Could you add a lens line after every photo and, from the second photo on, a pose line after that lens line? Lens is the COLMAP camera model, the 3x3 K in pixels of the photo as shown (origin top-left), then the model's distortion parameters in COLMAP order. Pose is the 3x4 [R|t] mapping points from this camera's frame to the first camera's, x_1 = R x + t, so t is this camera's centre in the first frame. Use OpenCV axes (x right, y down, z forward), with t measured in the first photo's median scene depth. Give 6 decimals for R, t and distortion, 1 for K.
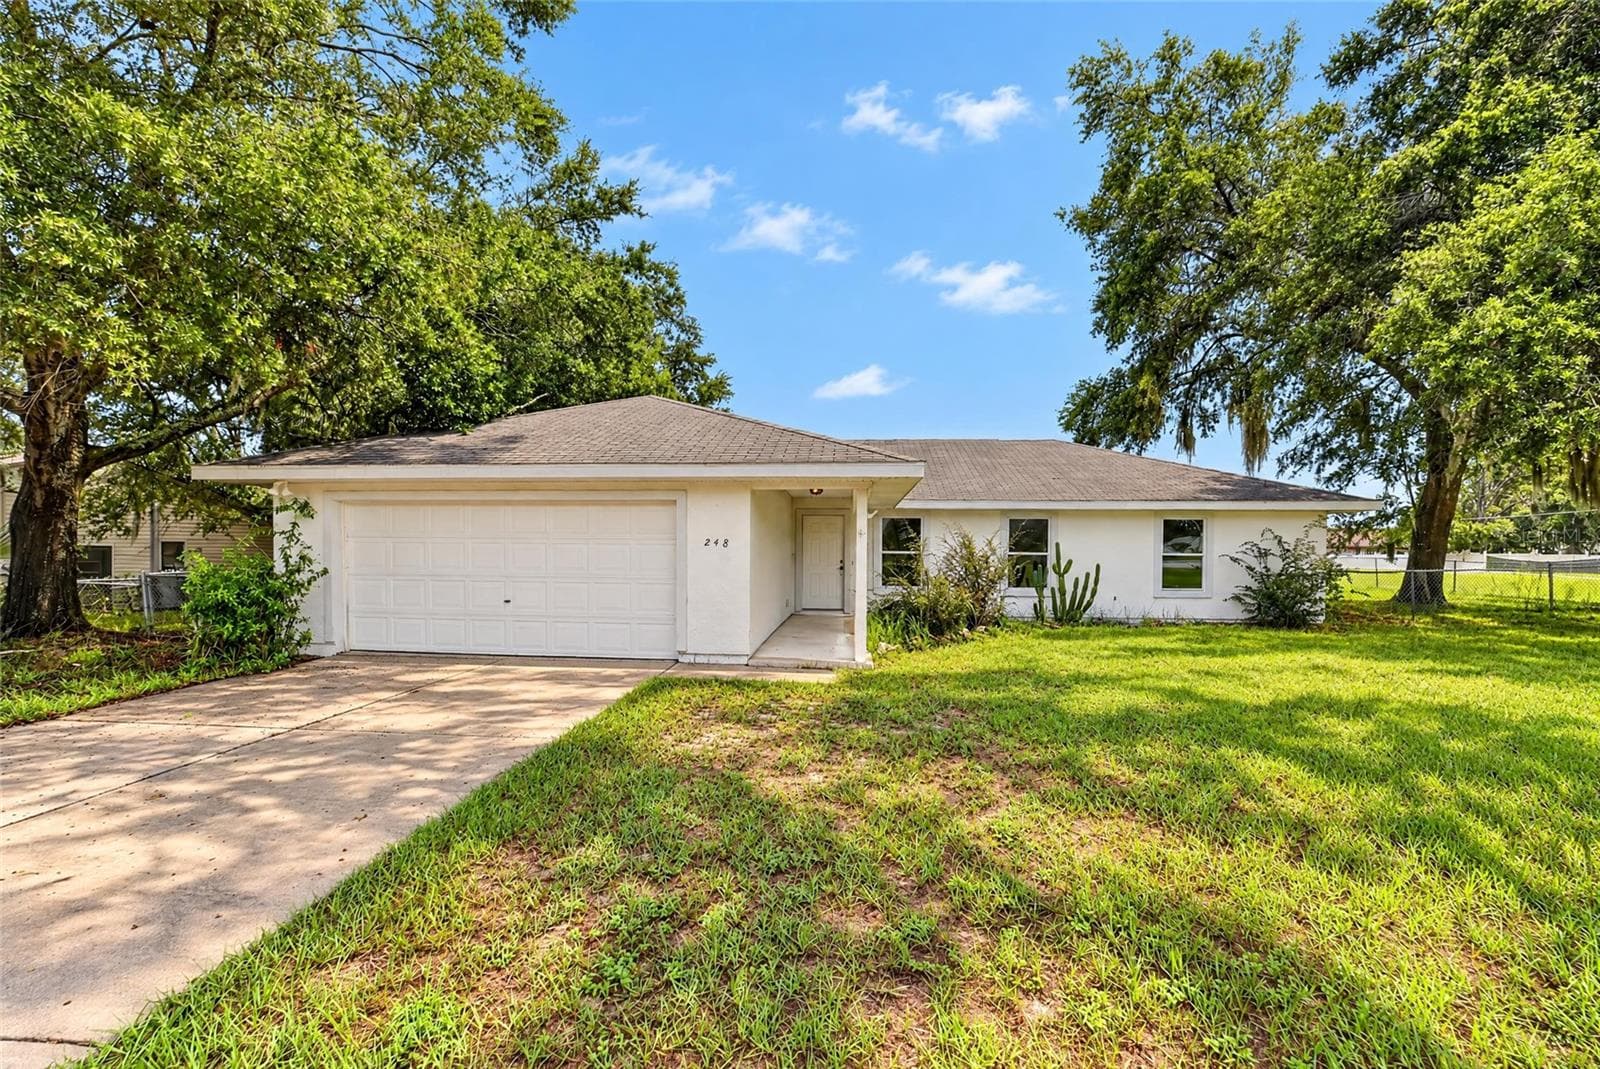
lens RADIAL K [[633.5, 0, 787.1], [0, 633.5, 550.8], [0, 0, 1]] dist [-0.020070, -0.000012]
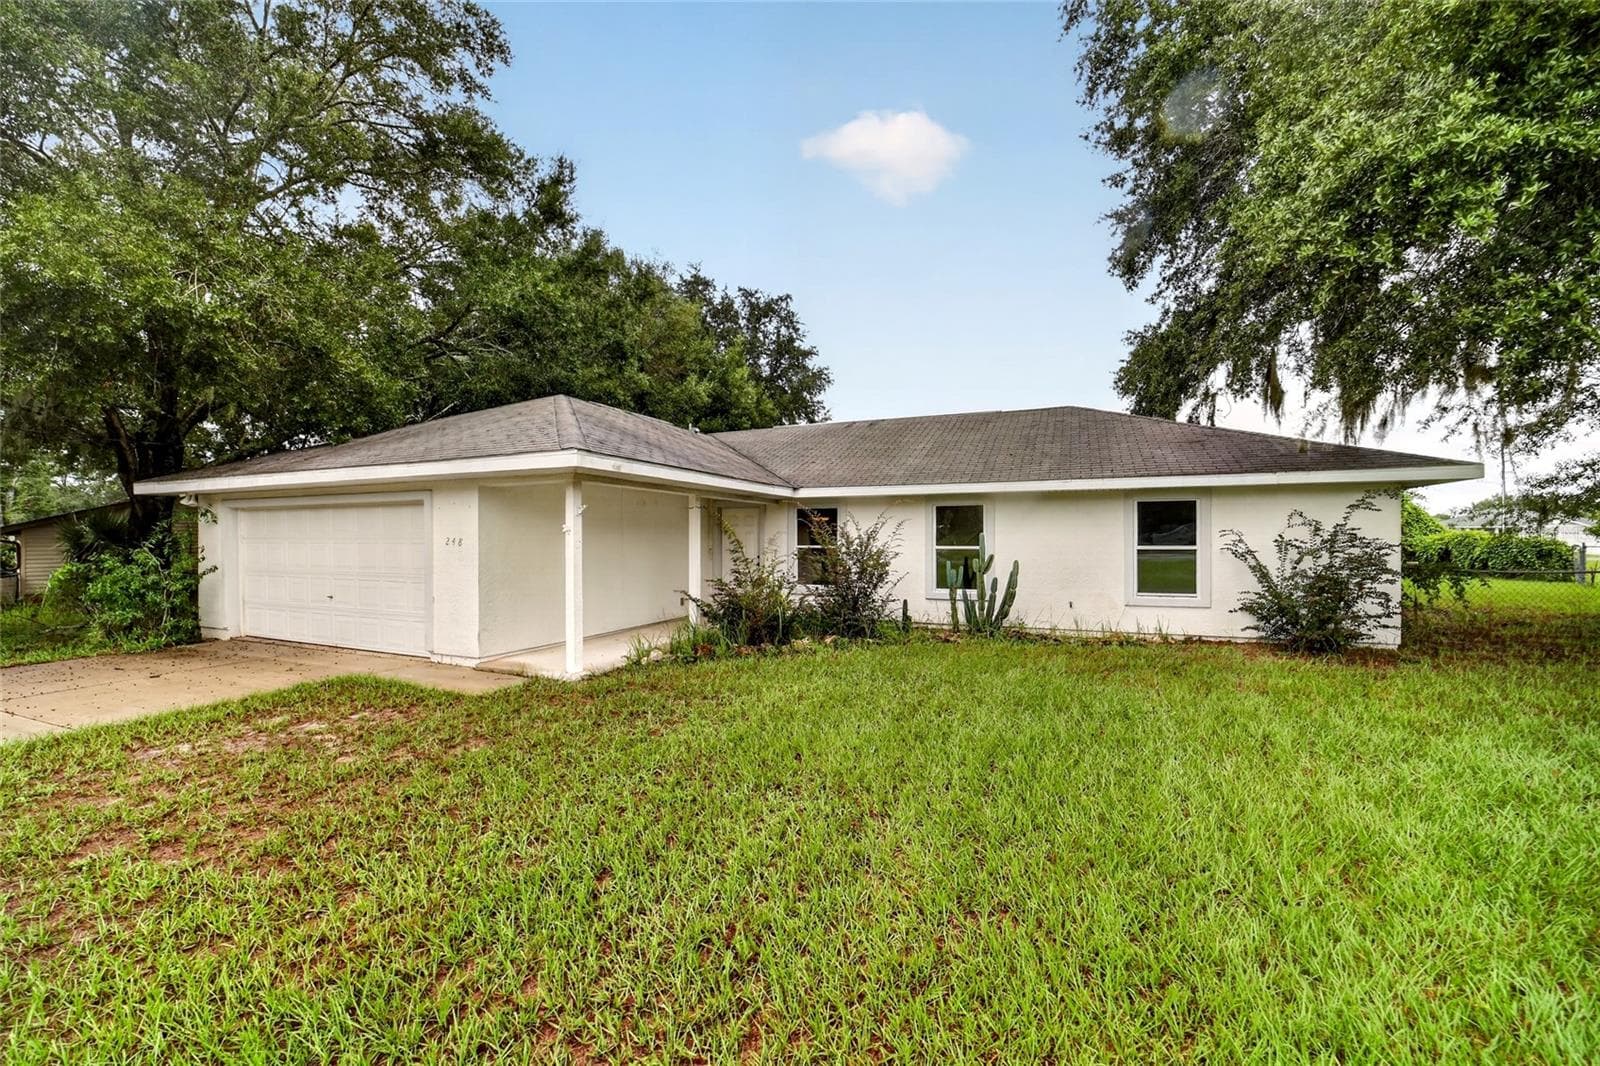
lens RADIAL K [[633.5, 0, 795.6], [0, 633.5, 537.7], [0, 0, 1]] dist [-0.020070, -0.000012]
pose [[0.948964, -0.011195, -0.315184, 0.455588], [0.008317, 0.999911, -0.010474, -0.002542], [0.315273, 0.007318, 0.948973, 0.160715]]
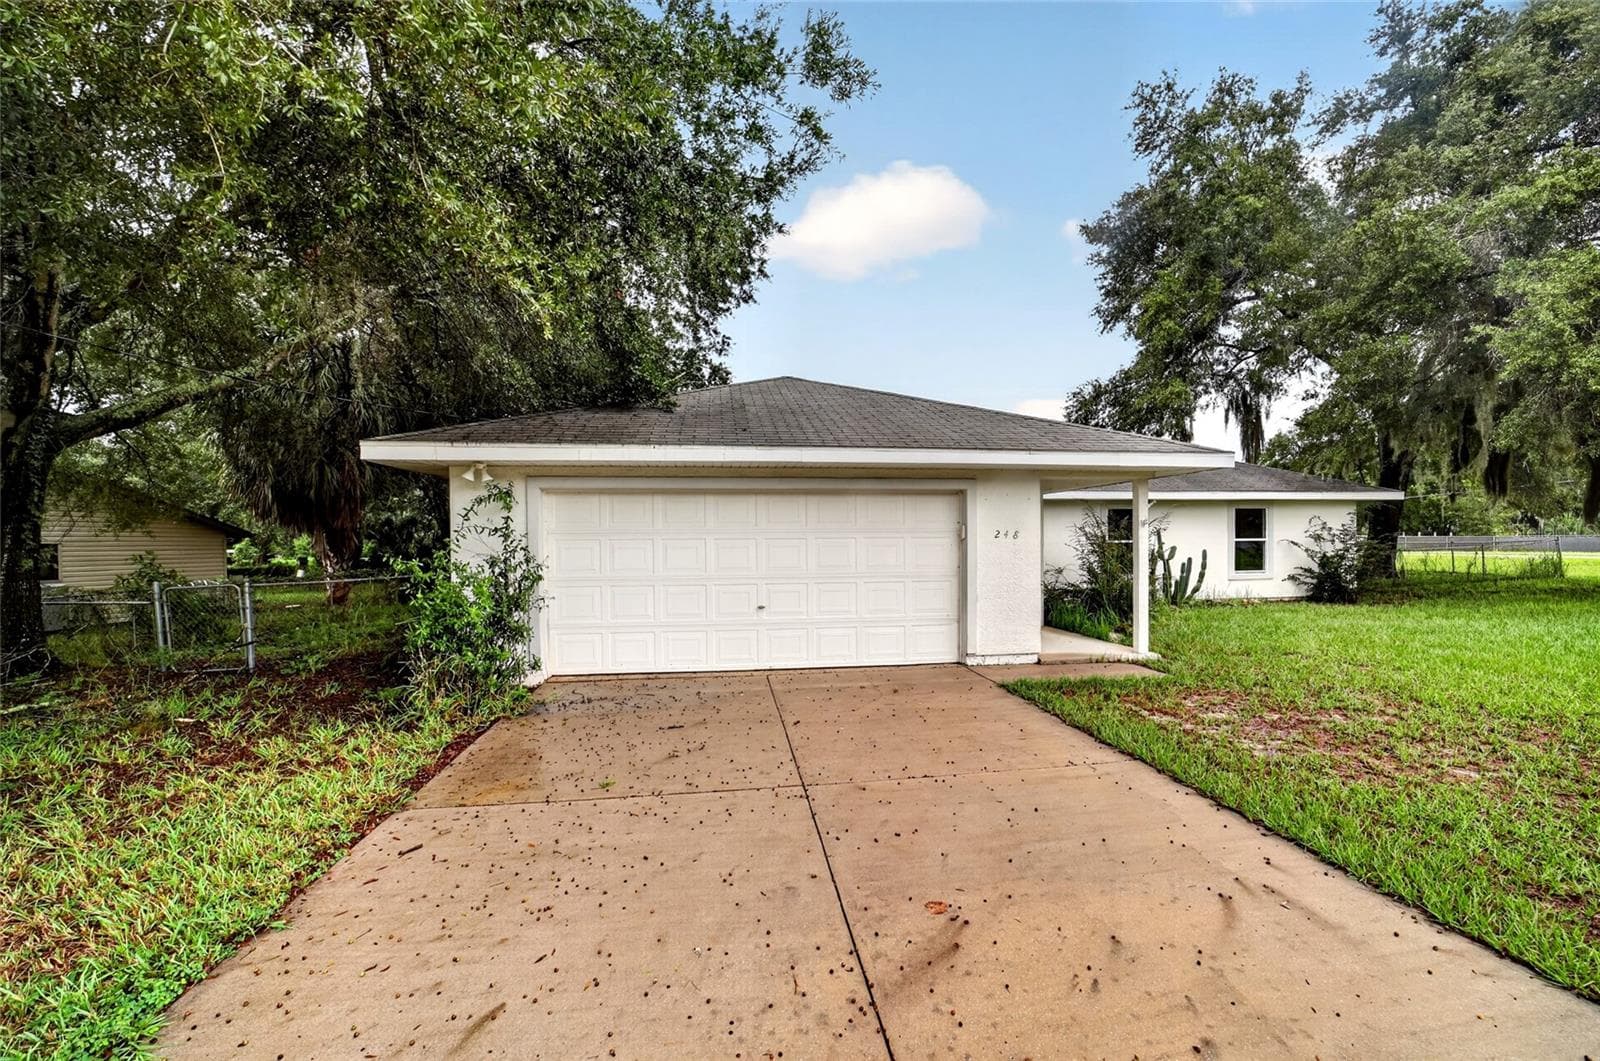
lens RADIAL K [[633.5, 0, 797.1], [0, 633.5, 535.0], [0, 0, 1]] dist [-0.020070, -0.000012]
pose [[0.973283, -0.014533, 0.229147, -0.409384], [0.017117, 0.999810, -0.009292, -0.006239], [-0.228969, 0.012966, 0.973347, 0.108473]]
